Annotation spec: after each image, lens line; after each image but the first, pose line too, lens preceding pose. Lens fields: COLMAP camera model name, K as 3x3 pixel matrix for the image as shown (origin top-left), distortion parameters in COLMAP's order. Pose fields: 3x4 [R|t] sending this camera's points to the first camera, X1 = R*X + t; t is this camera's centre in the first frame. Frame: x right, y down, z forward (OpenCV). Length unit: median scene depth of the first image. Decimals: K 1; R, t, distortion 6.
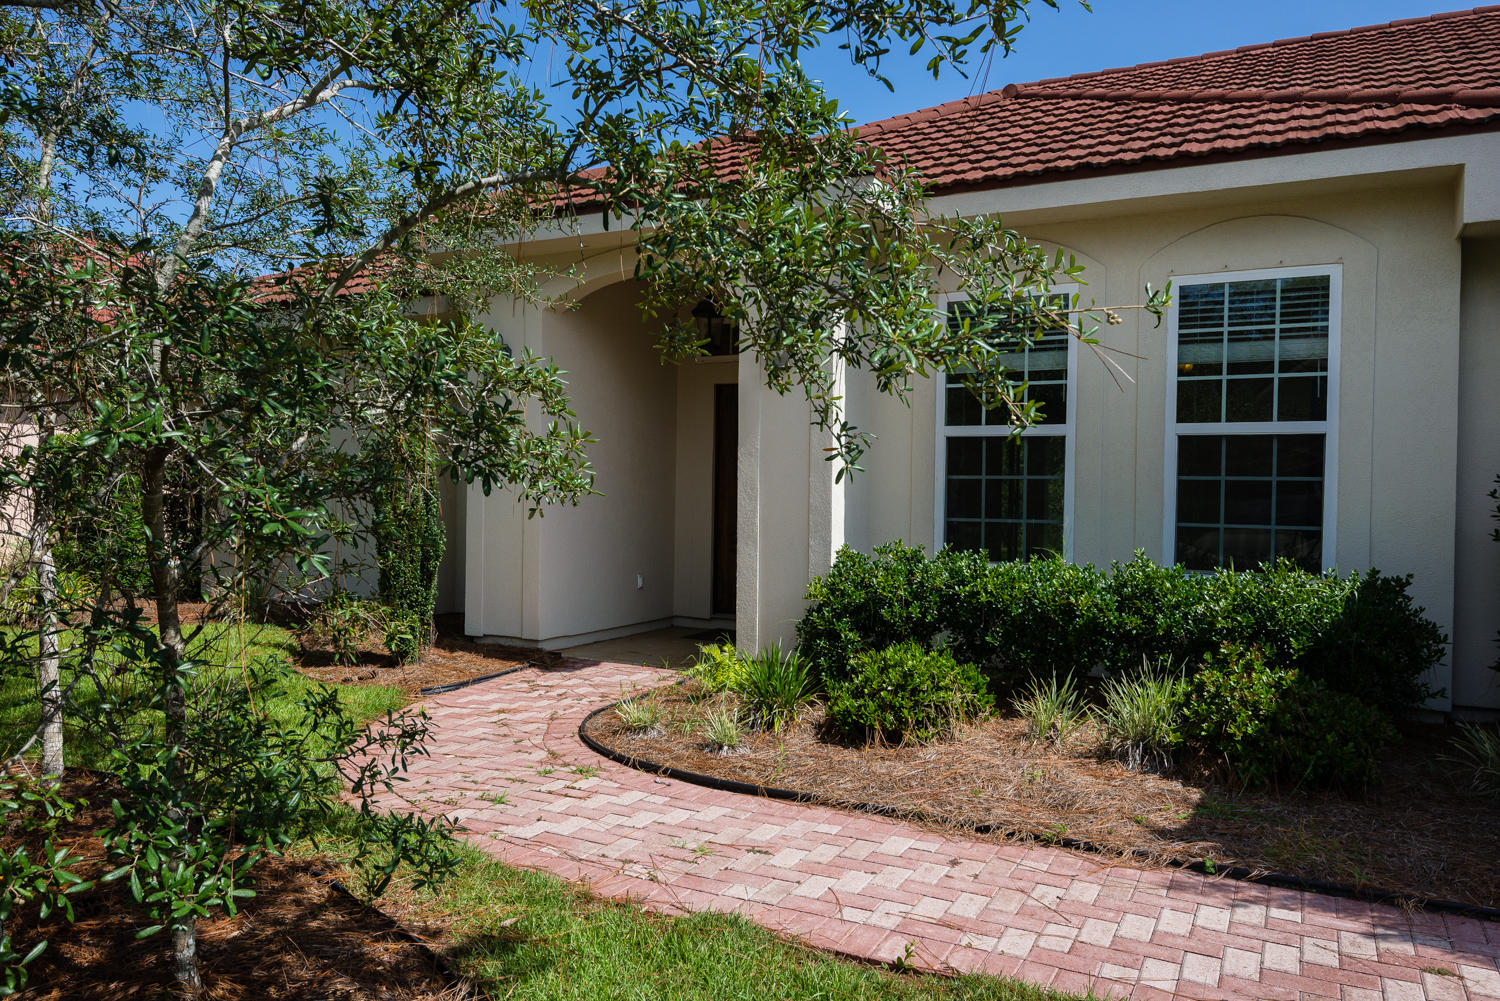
lens RADIAL K [[1096.3, 0, 748.8], [0, 1096.3, 499.6], [0, 0, 1]] dist [0.001162, 0.001374]
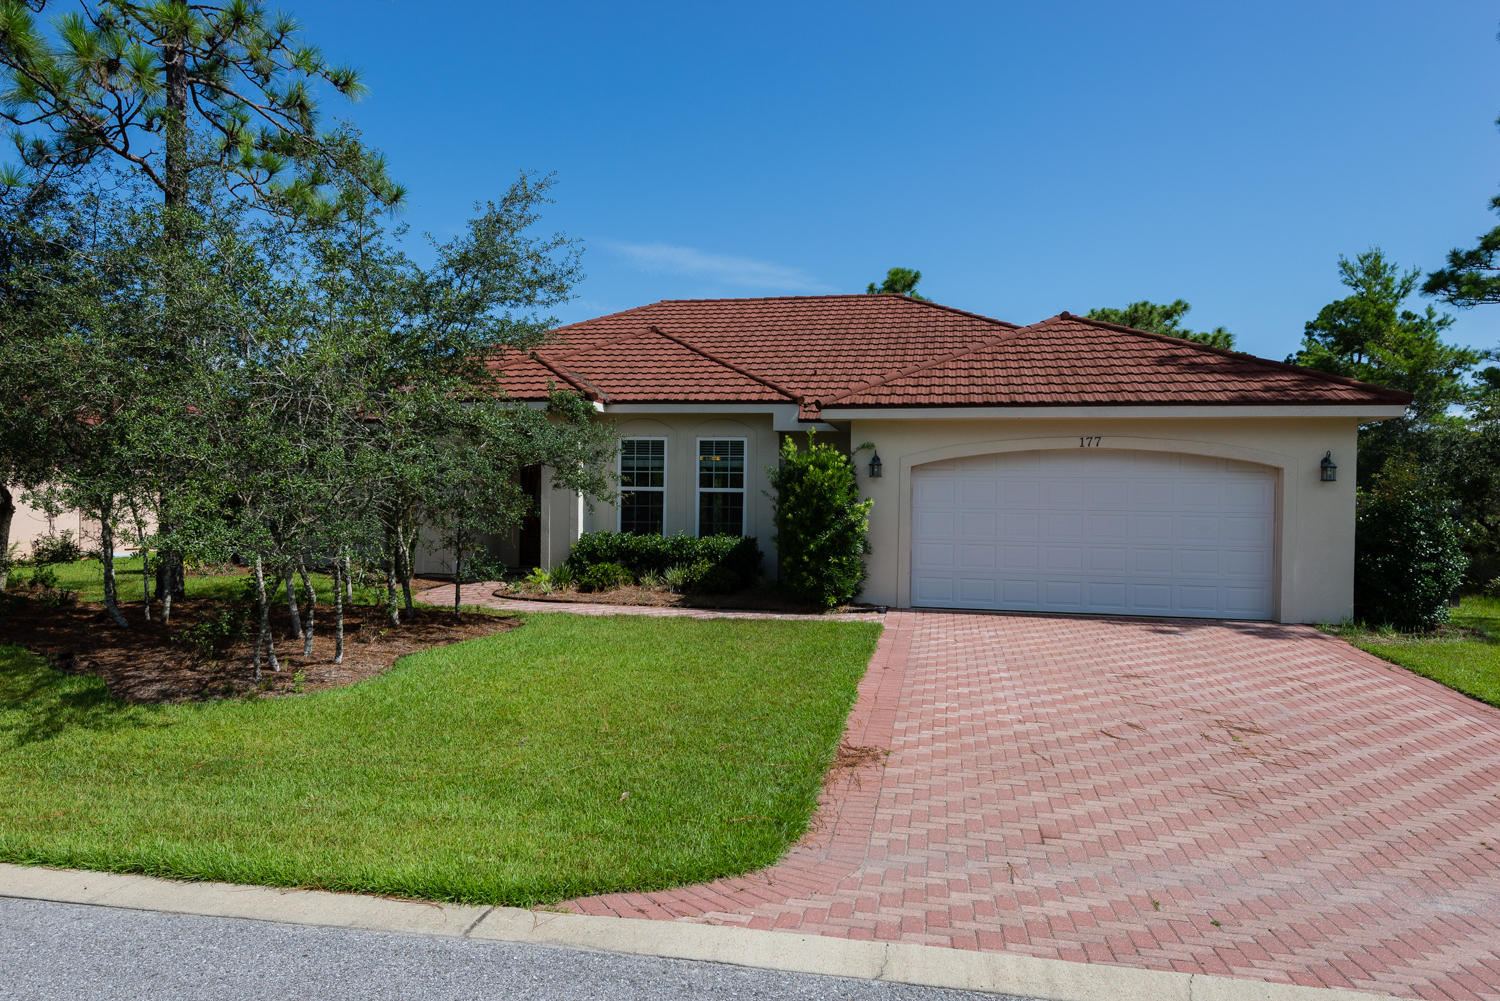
lens RADIAL K [[995.1, 0, 751.0], [0, 995.1, 500.2], [0, 0, 1]] dist [0.000311, -0.000001]
pose [[0.963176, -0.003027, 0.268855, -0.199887], [0.003673, 0.999991, -0.001899, -0.032584], [-0.268847, 0.002817, 0.963179, -1.688264]]
